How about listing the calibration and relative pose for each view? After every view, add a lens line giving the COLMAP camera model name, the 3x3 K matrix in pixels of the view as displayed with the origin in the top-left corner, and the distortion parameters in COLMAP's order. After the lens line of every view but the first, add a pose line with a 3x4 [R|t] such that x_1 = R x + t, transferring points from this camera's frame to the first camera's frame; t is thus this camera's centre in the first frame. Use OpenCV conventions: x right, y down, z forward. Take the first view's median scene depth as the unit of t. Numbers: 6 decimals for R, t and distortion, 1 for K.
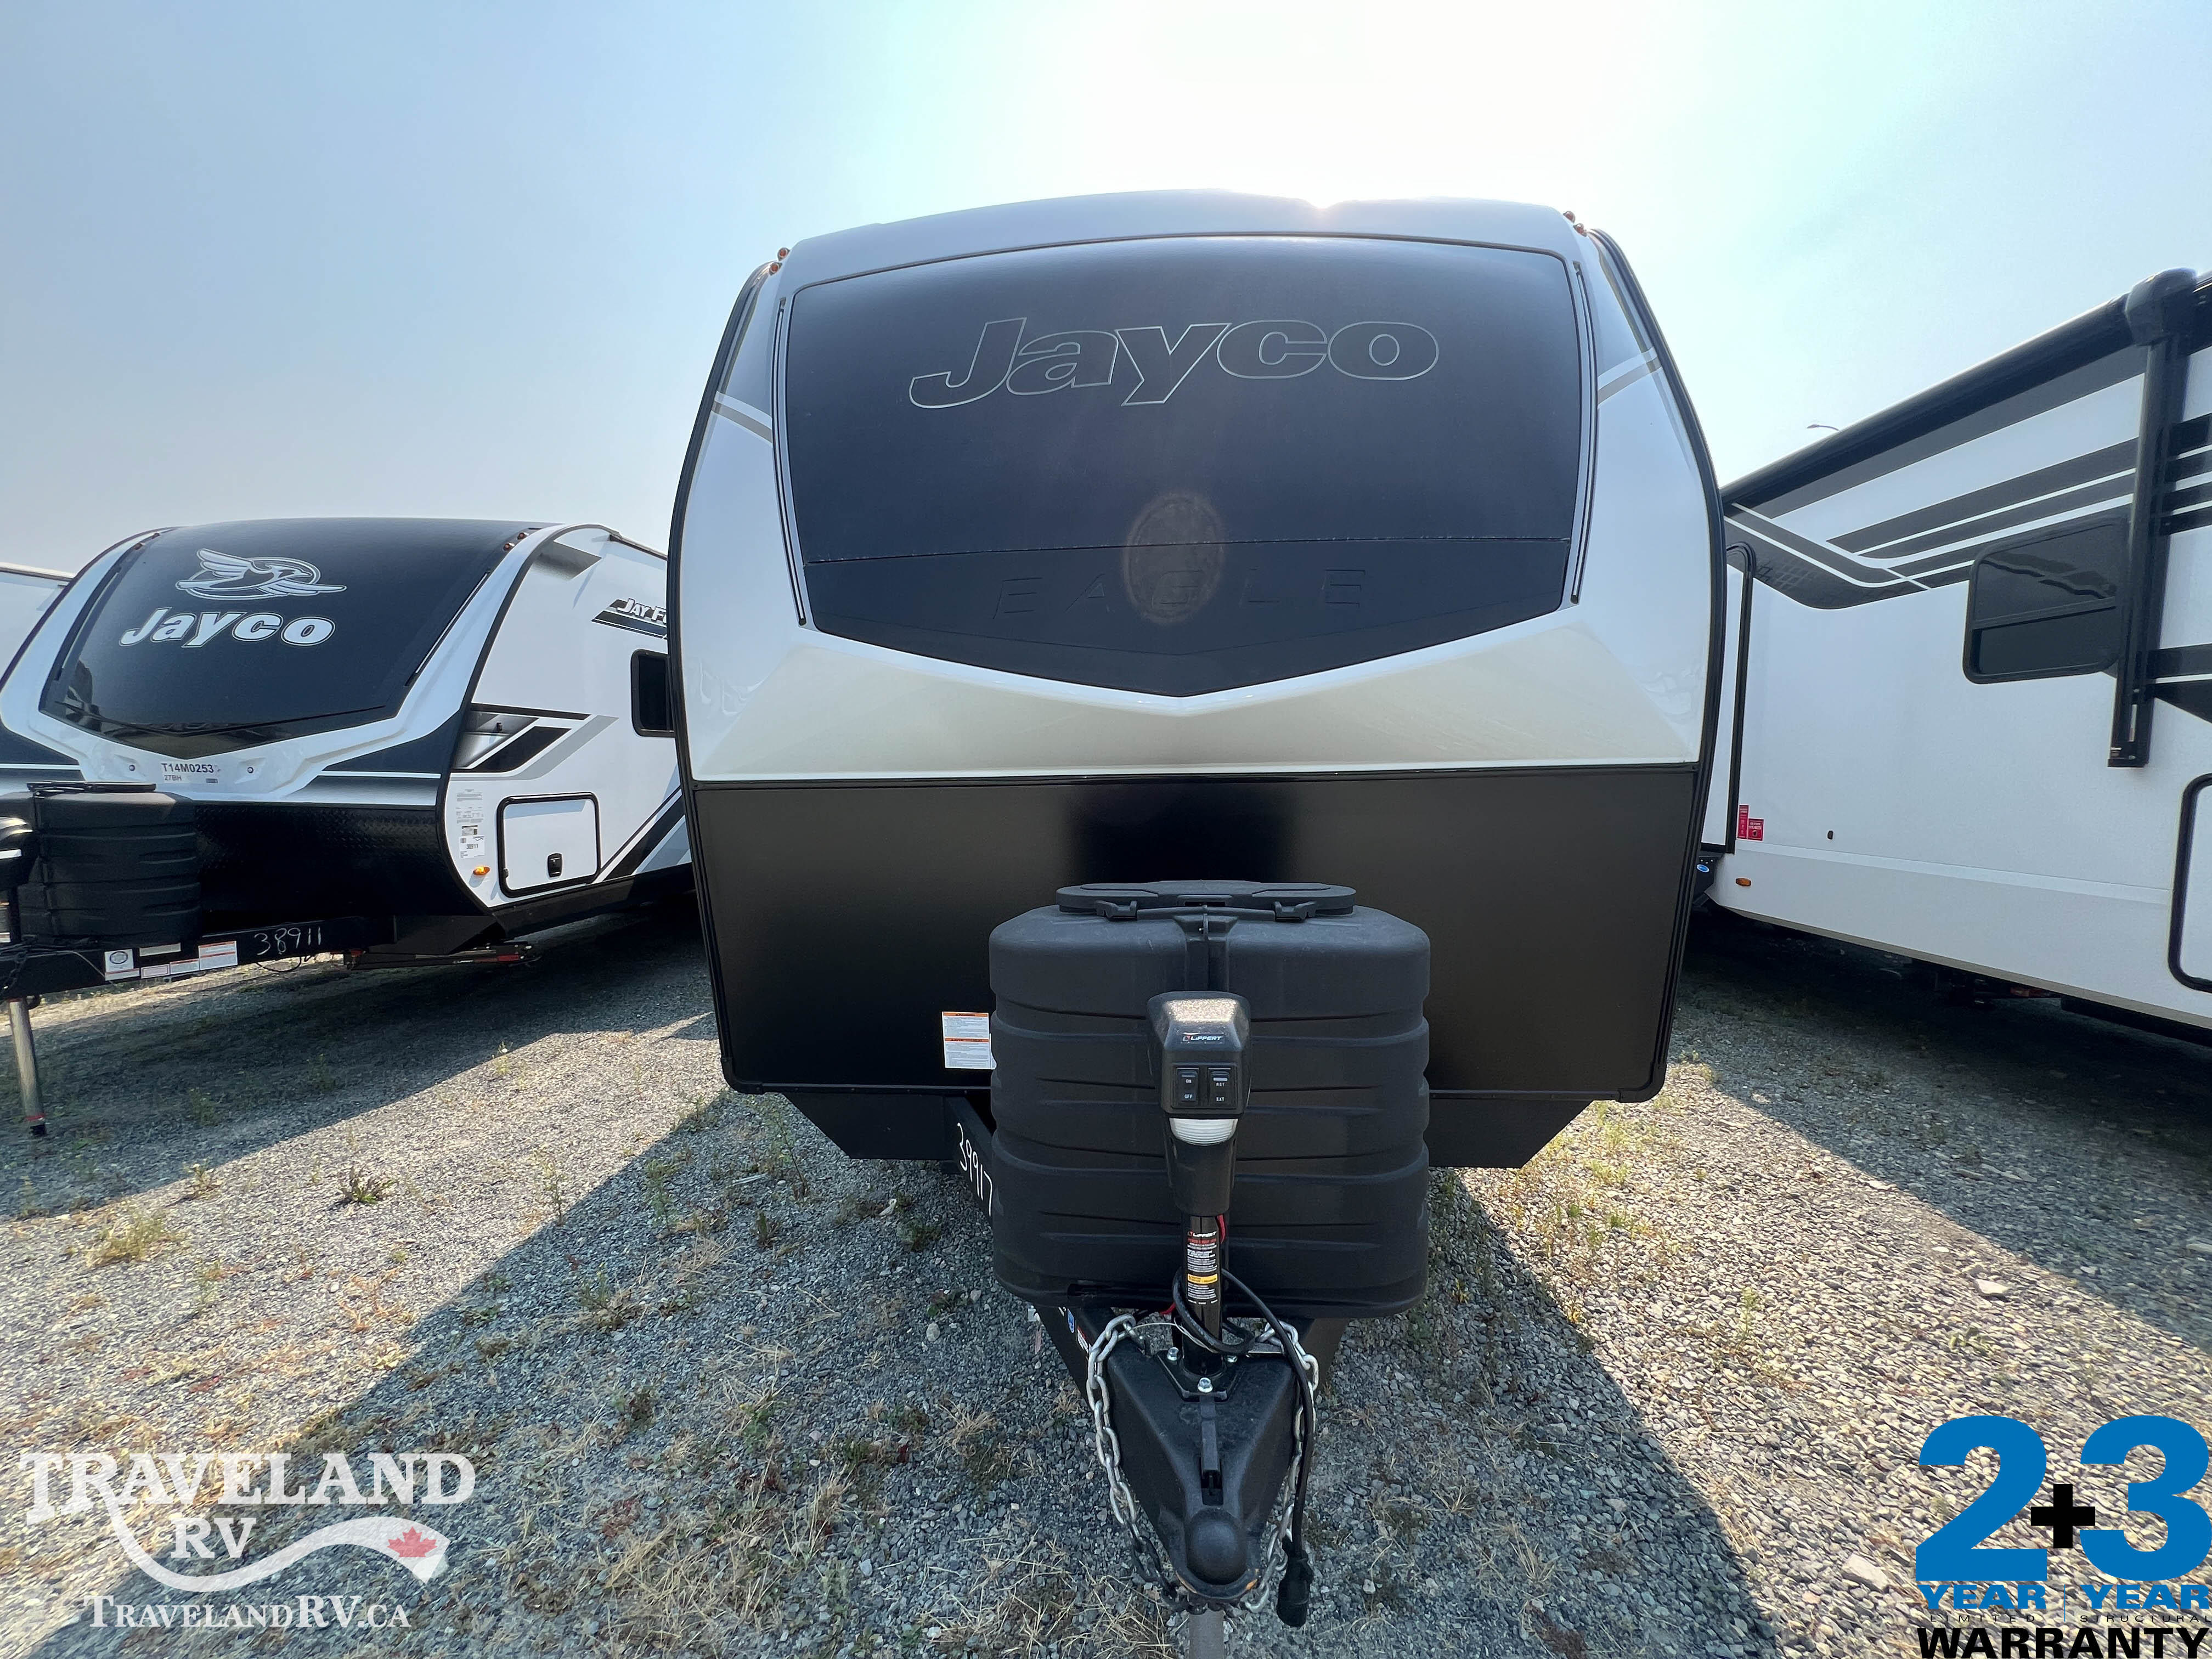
lens RADIAL K [[883.7, 0, 1100.5], [0, 883.7, 827.5], [0, 0, 1]] dist [-0.002237, 0.000462]
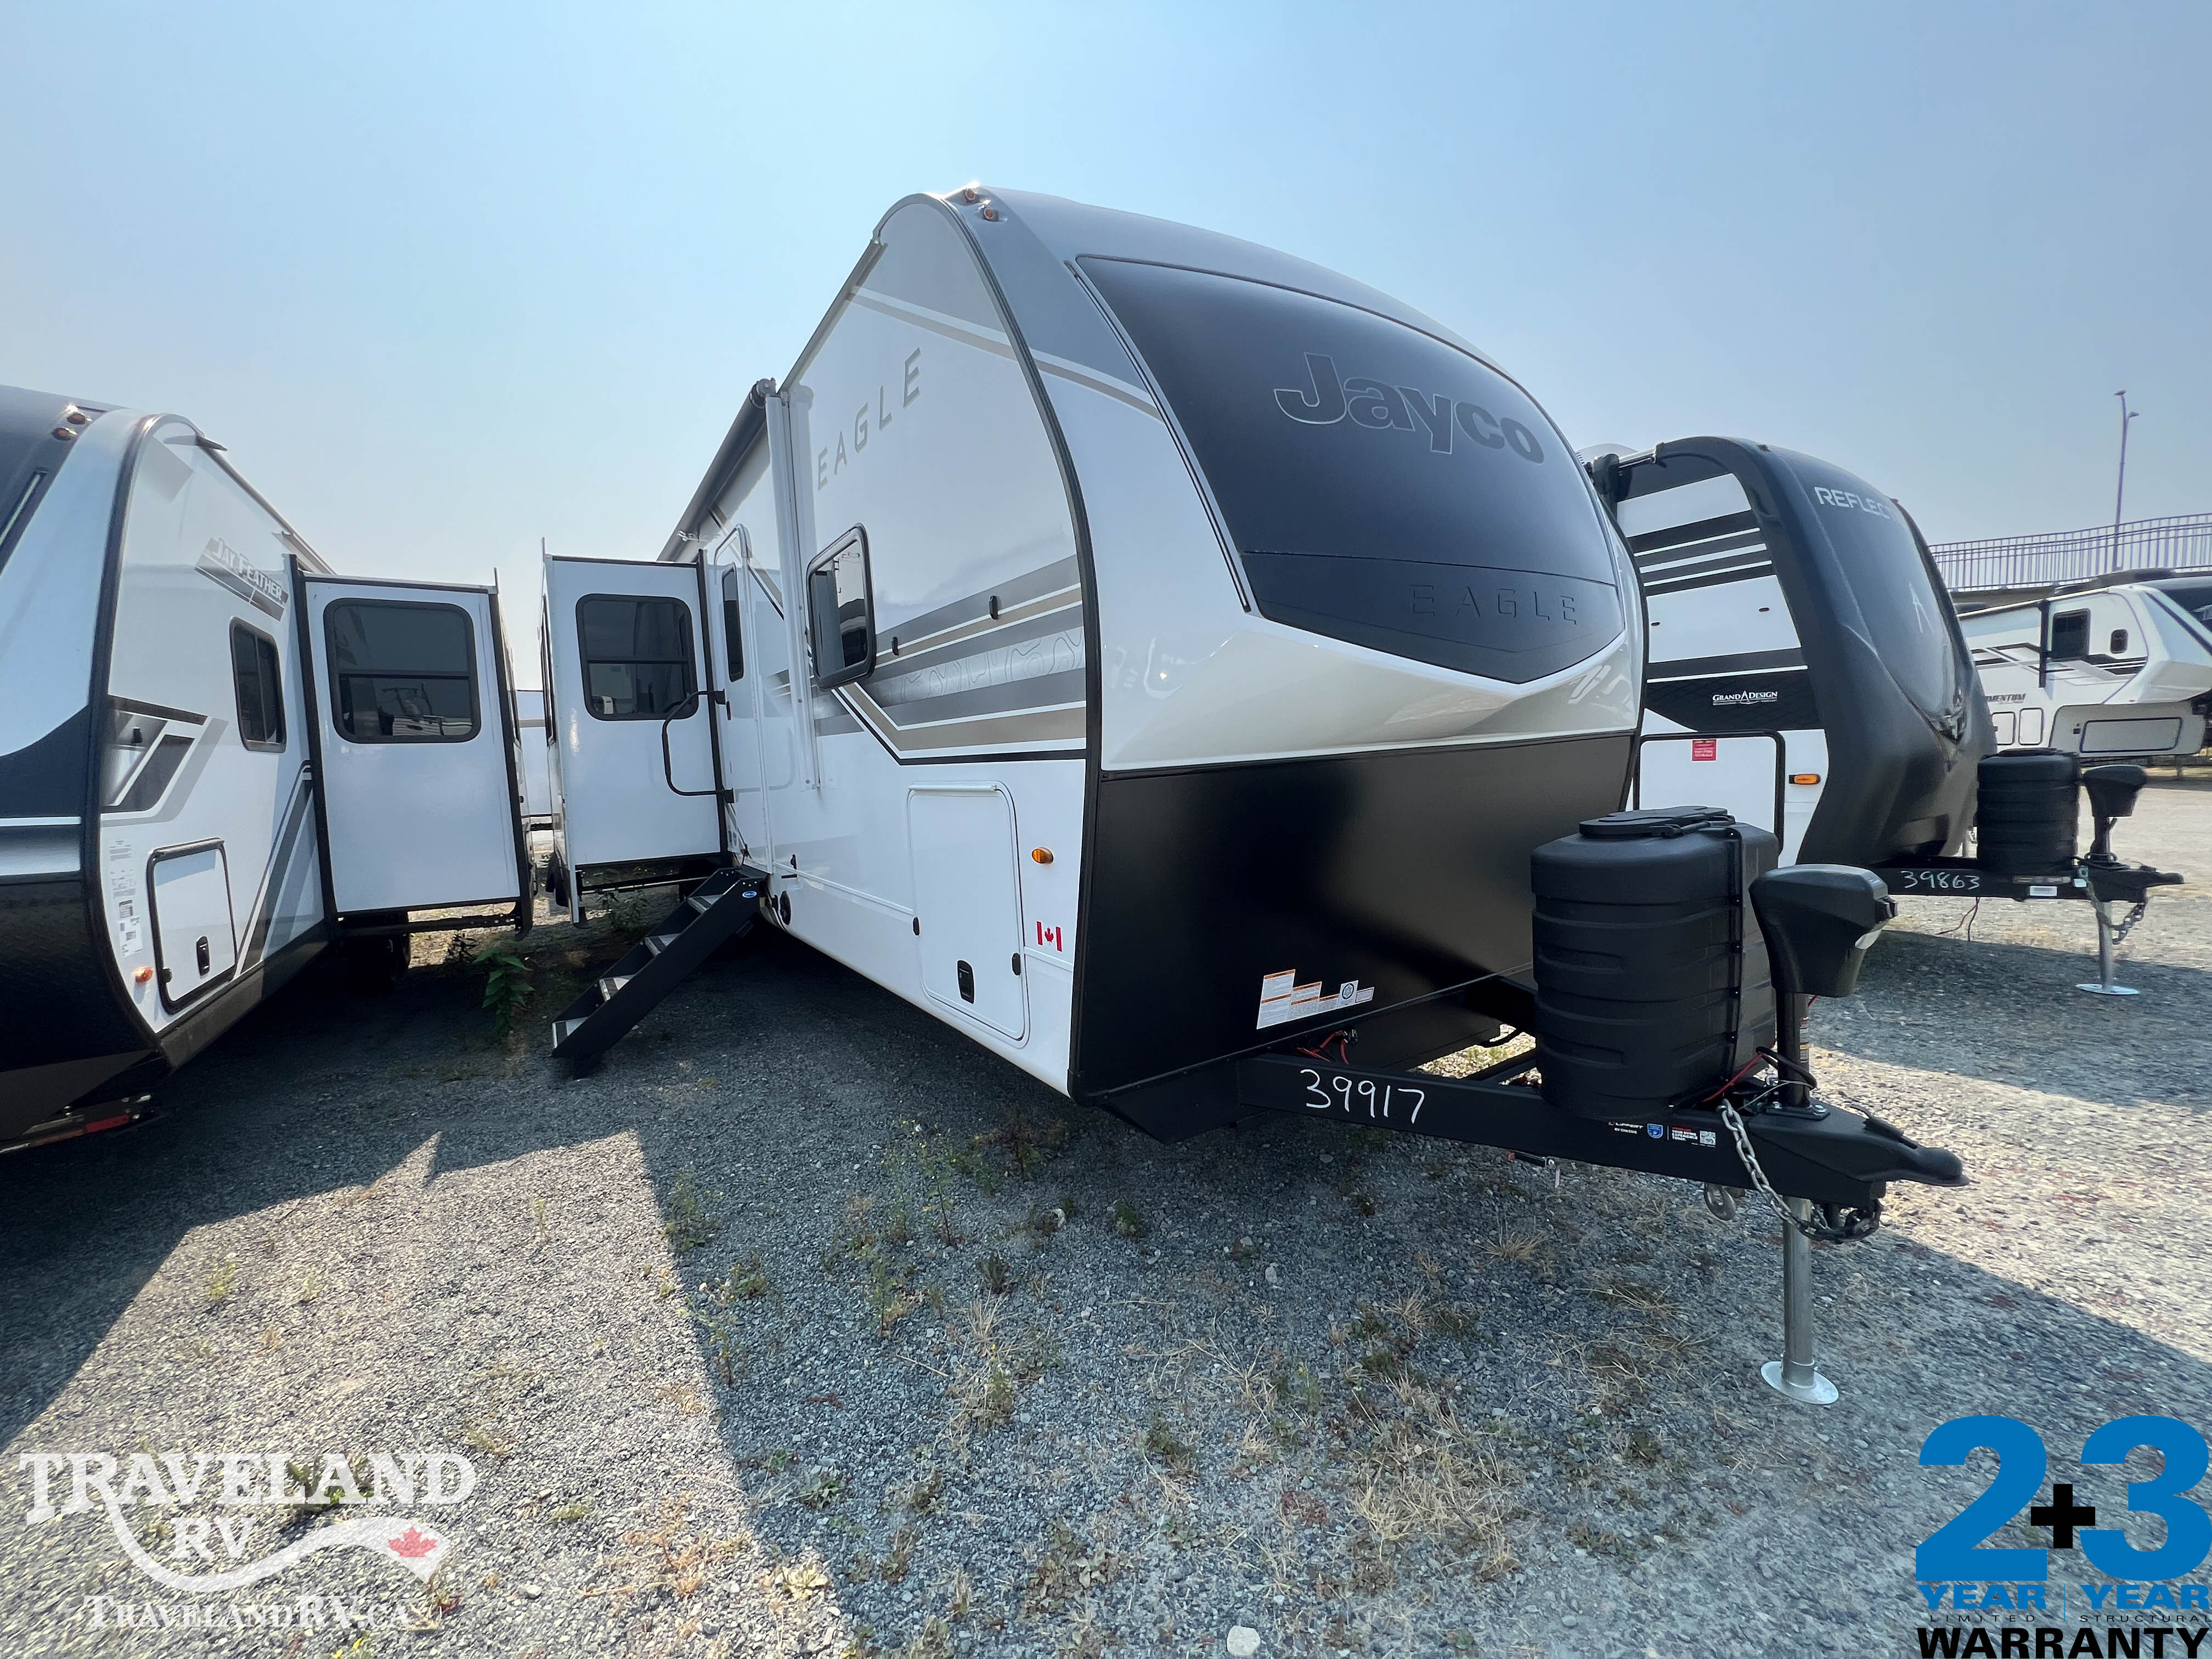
lens RADIAL K [[883.7, 0, 1097.5], [0, 883.7, 826.6], [0, 0, 1]] dist [-0.002237, 0.000462]
pose [[0.804005, -0.083358, 0.588750, -0.550222], [0.087188, 0.995950, 0.021947, -0.008228], [-0.588195, 0.033687, 0.808017, 0.137491]]
